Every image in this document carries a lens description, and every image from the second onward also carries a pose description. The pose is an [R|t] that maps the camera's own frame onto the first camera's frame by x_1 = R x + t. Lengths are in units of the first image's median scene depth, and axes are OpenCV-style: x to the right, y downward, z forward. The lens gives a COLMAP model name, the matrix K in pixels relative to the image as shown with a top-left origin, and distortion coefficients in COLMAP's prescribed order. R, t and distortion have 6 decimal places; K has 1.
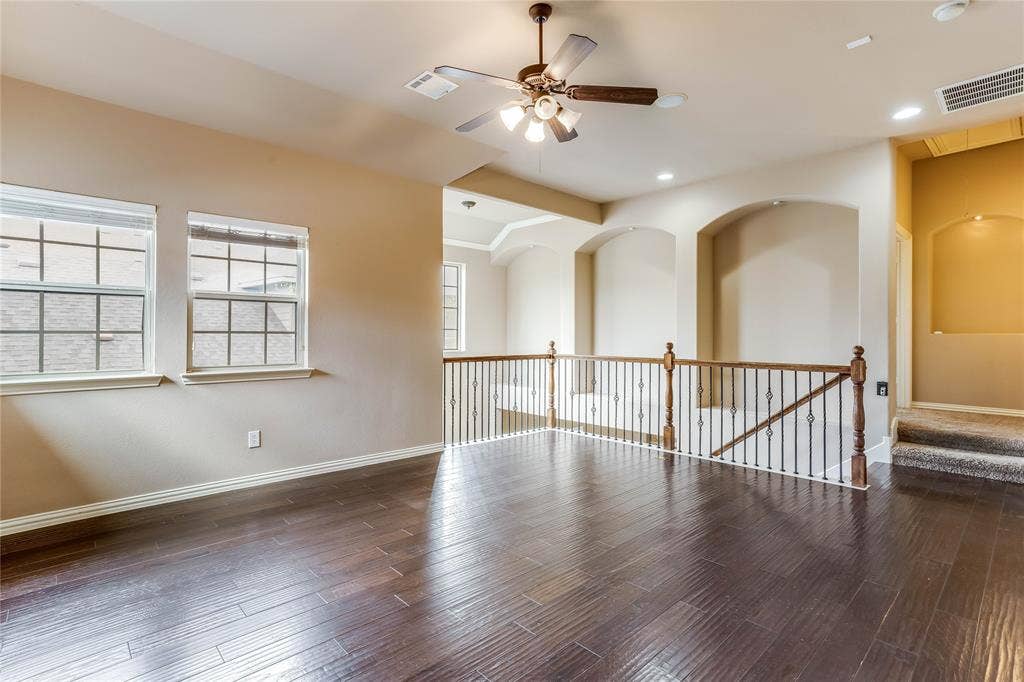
lens RADIAL K [[512.4, 0, 492.7], [0, 512.4, 330.7], [0, 0, 1]] dist [-0.048072, 0.034852]
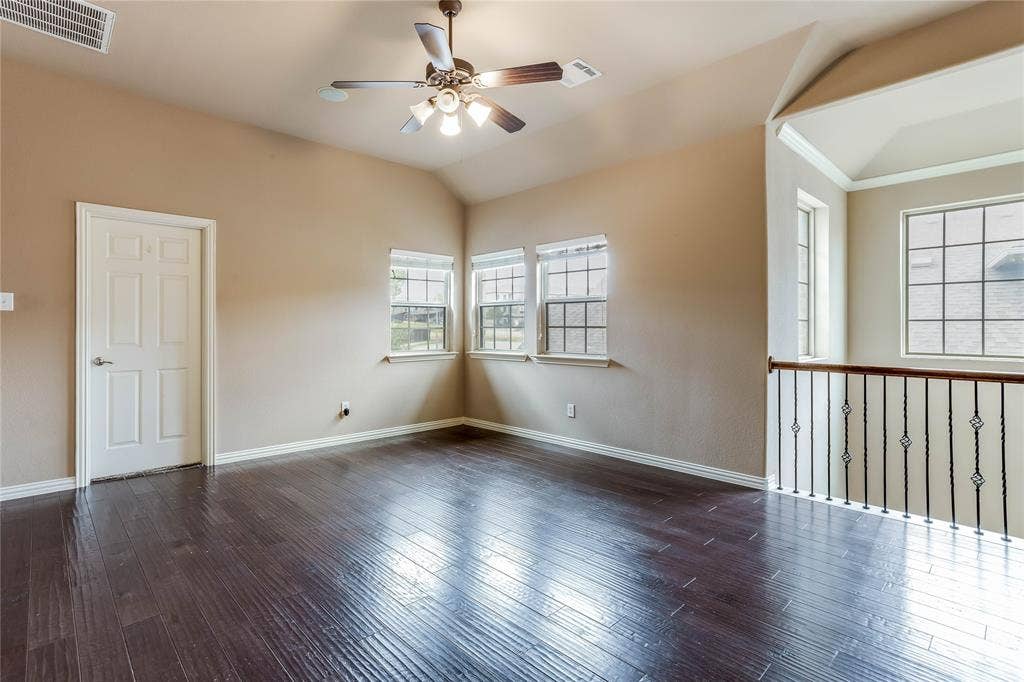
lens RADIAL K [[512.4, 0, 492.7], [0, 512.4, 330.7], [0, 0, 1]] dist [-0.048072, 0.034852]
pose [[-0.024306, -0.000710, -0.999704, 0.796508], [0.001321, 0.999999, -0.000742, 0.012726], [0.999704, -0.001339, -0.024305, 0.804675]]
